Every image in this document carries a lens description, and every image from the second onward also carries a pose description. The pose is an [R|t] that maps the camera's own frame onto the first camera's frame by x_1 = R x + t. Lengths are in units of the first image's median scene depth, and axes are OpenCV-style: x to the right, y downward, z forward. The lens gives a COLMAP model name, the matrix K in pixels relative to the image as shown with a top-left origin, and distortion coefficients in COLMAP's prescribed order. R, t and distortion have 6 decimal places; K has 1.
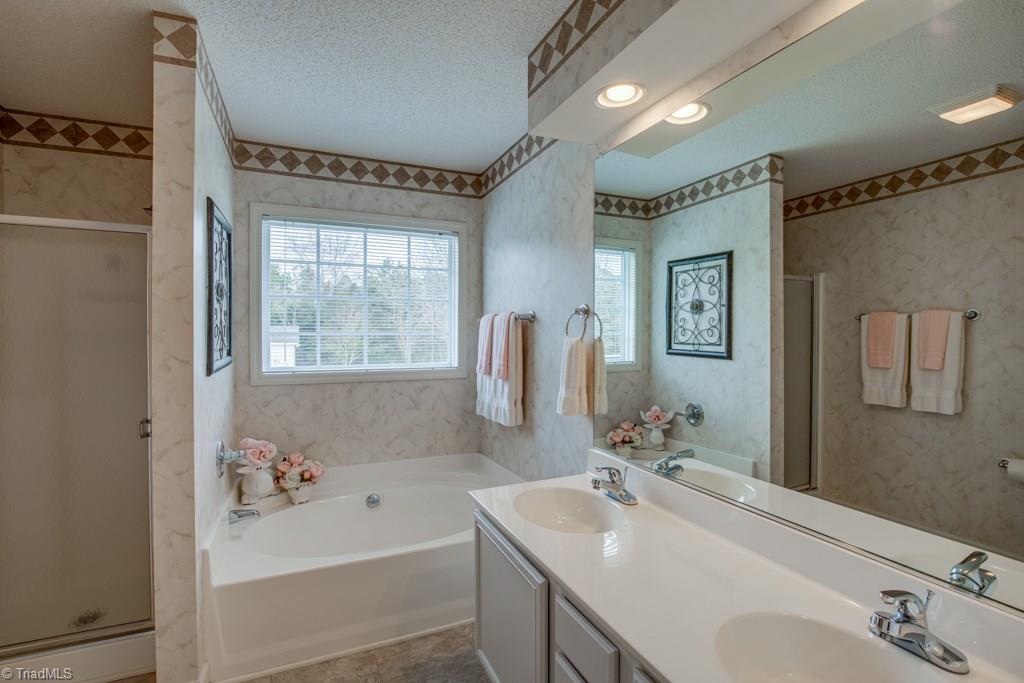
lens RADIAL K [[470.7, 0, 518.0], [0, 470.7, 339.3], [0, 0, 1]] dist [-0.036728, 0.006365]
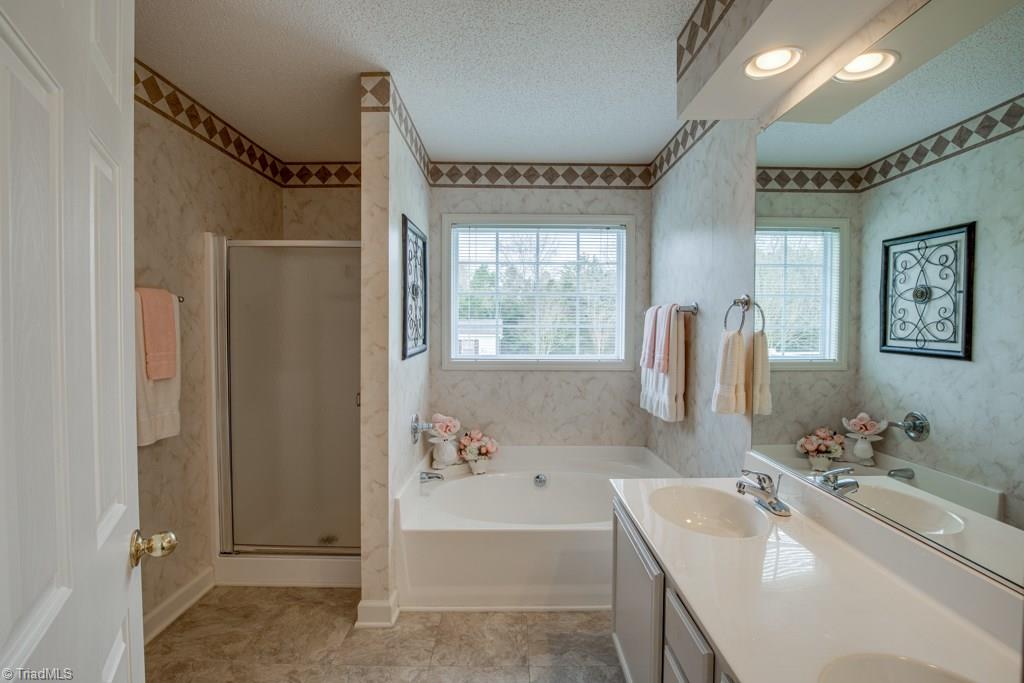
lens RADIAL K [[470.7, 0, 518.0], [0, 470.7, 339.3], [0, 0, 1]] dist [-0.036728, 0.006365]
pose [[0.914917, 0.013575, -0.403413, 0.079224], [-0.007716, 0.999840, 0.016147, 0.001324], [0.403568, -0.011661, 0.914875, -0.012785]]
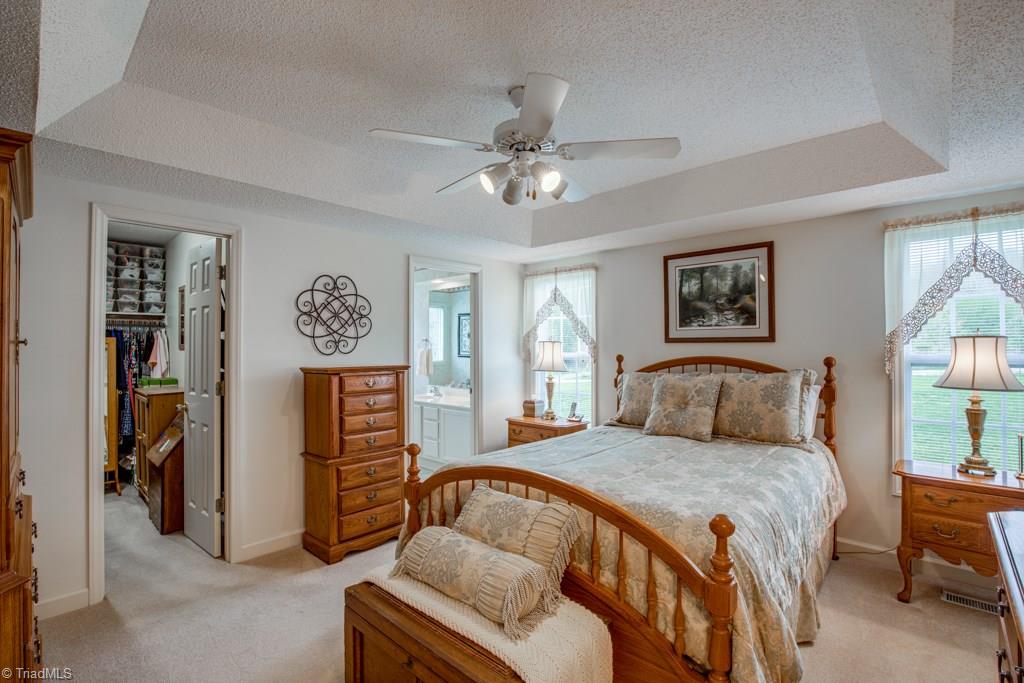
lens RADIAL K [[470.7, 0, 518.0], [0, 470.7, 339.3], [0, 0, 1]] dist [-0.036728, 0.006365]
pose [[0.921784, 0.004080, 0.387682, -0.354095], [0.006254, 0.999658, -0.025390, 0.010234], [-0.387653, 0.025829, 0.921443, -1.465699]]
